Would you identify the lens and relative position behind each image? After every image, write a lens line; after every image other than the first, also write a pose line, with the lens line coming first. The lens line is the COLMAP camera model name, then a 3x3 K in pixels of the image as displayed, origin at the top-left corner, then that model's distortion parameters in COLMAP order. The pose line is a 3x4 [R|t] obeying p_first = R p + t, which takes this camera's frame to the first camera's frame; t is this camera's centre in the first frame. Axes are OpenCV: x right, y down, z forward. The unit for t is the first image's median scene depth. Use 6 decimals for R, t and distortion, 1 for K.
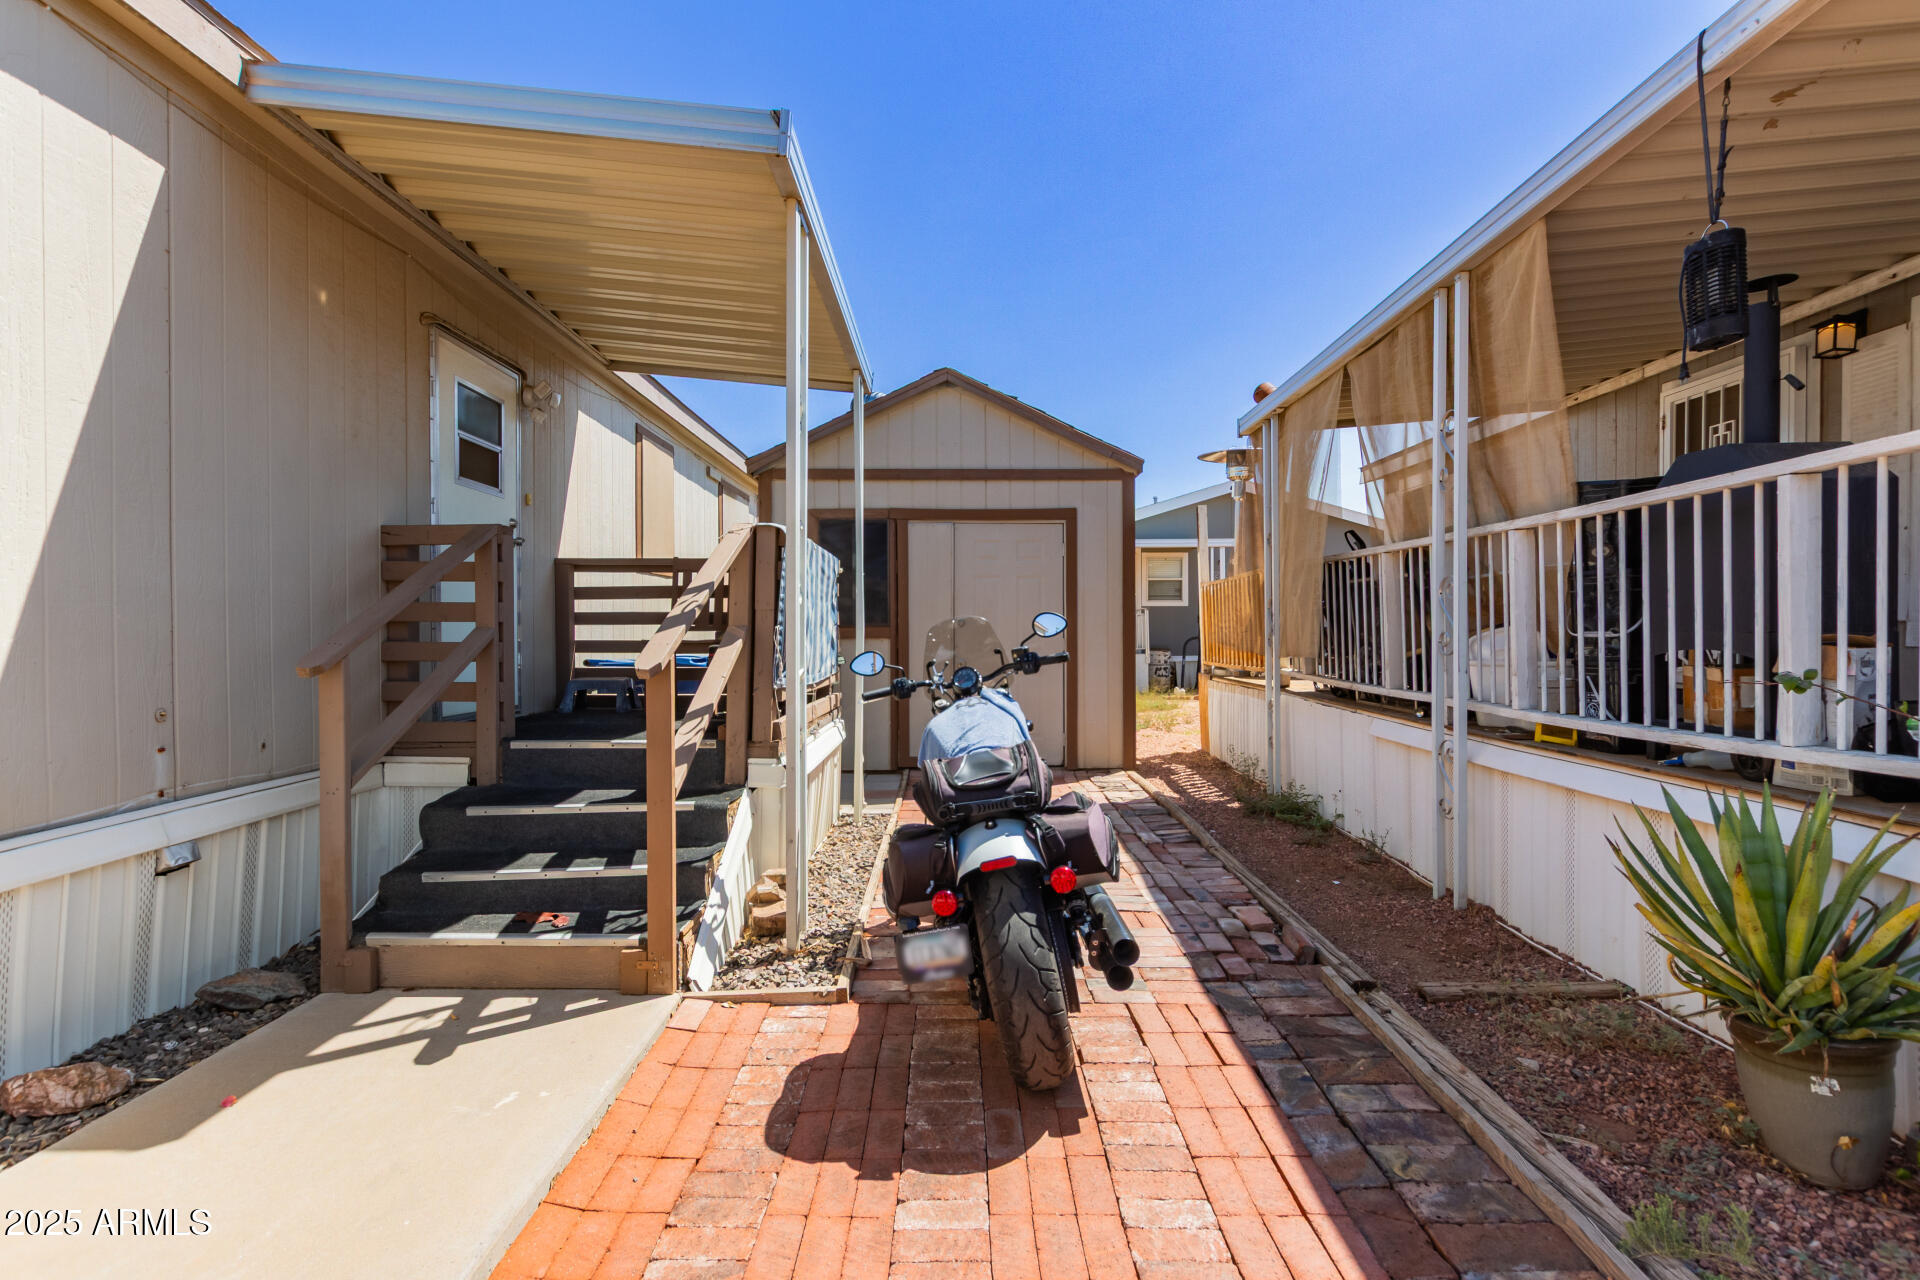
lens RADIAL K [[870.8, 0, 961.8], [0, 870.8, 635.6], [0, 0, 1]] dist [0.004182, -0.000165]
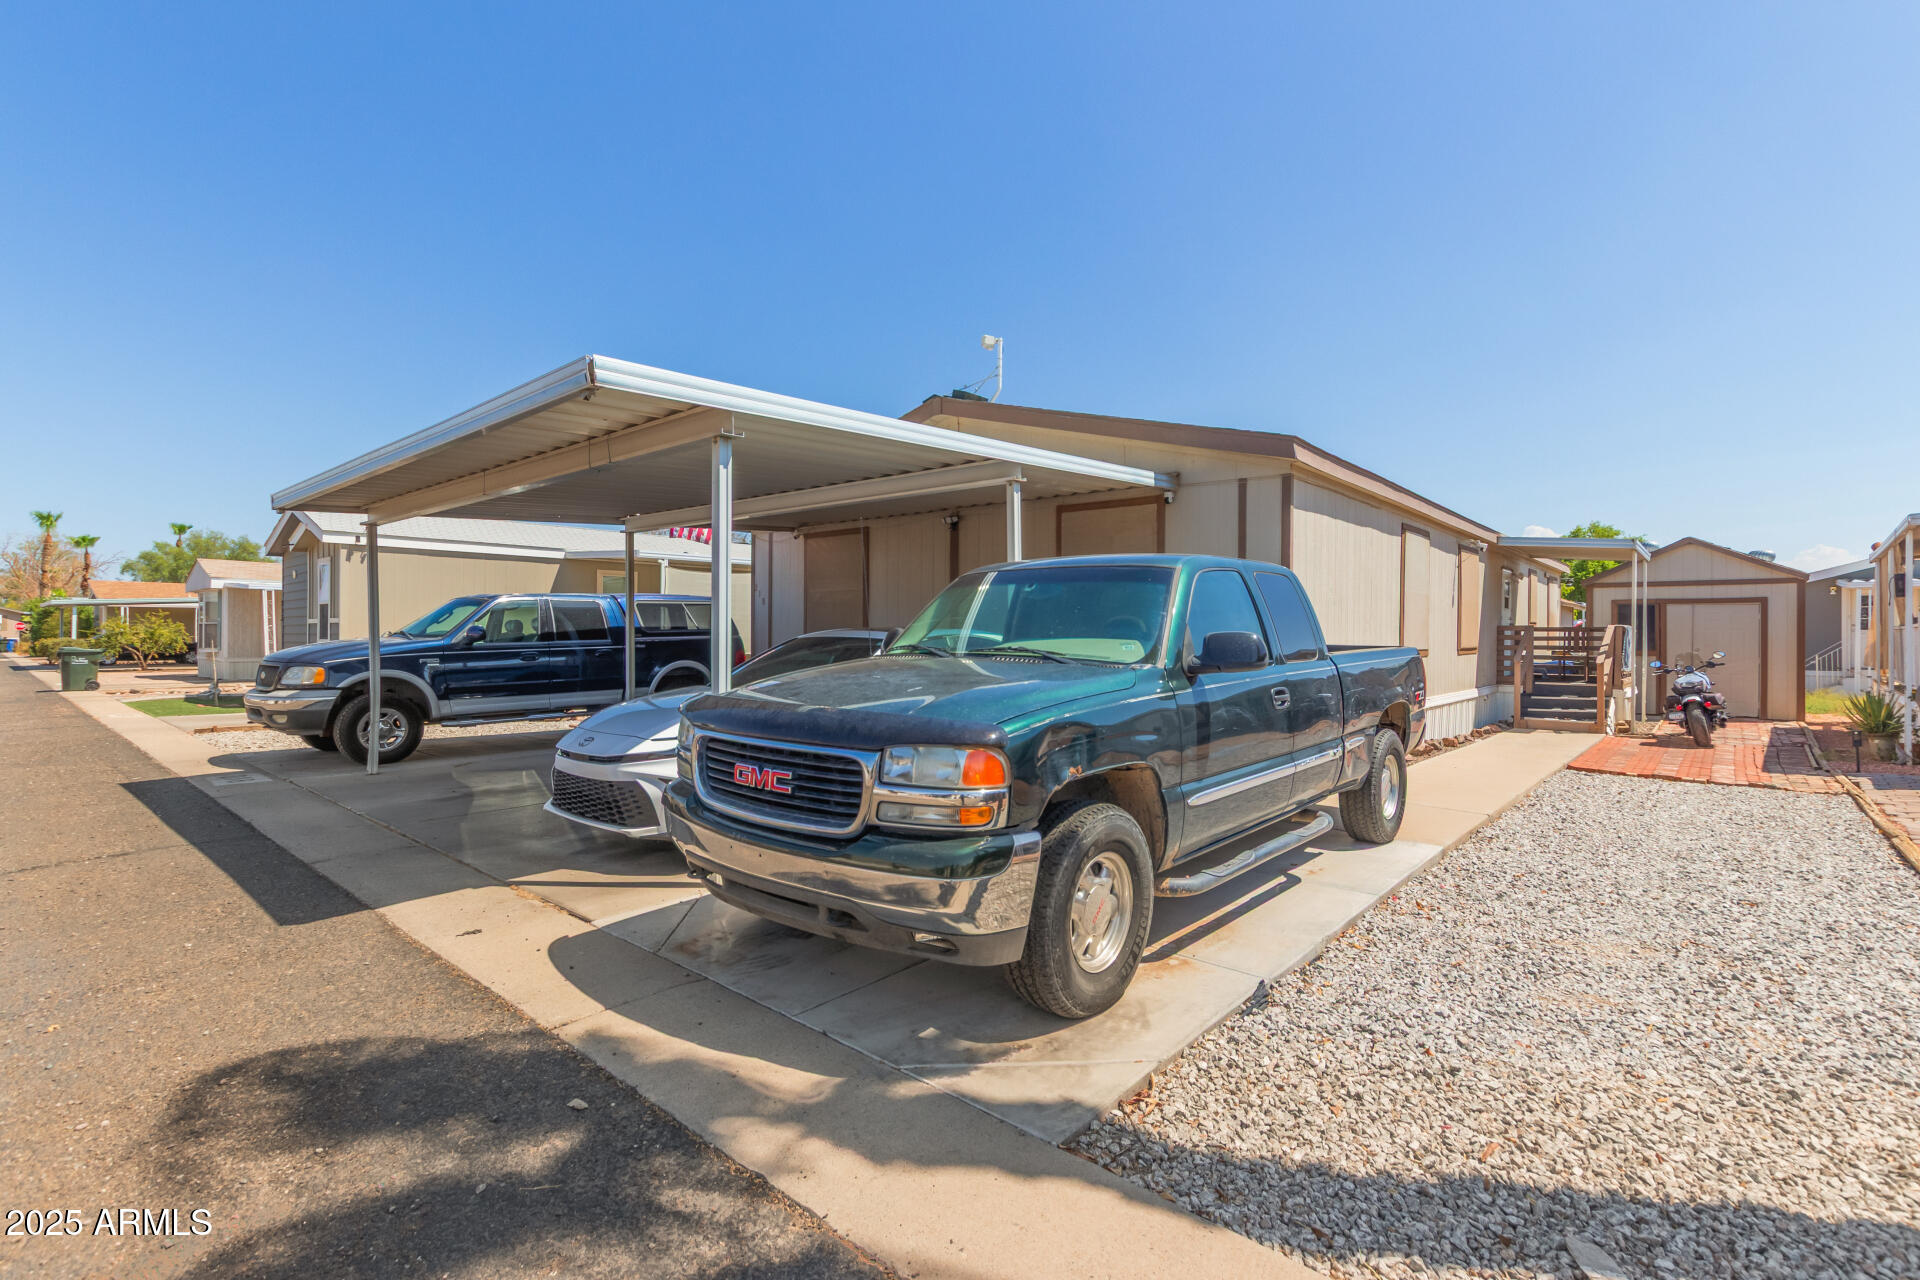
lens RADIAL K [[870.8, 0, 967.3], [0, 870.8, 639.0], [0, 0, 1]] dist [0.004182, -0.000165]
pose [[0.749128, 0.012962, -0.662299, 0.128737], [-0.011980, 0.999910, 0.006019, -0.049984], [0.662317, 0.003425, 0.749216, -3.030160]]
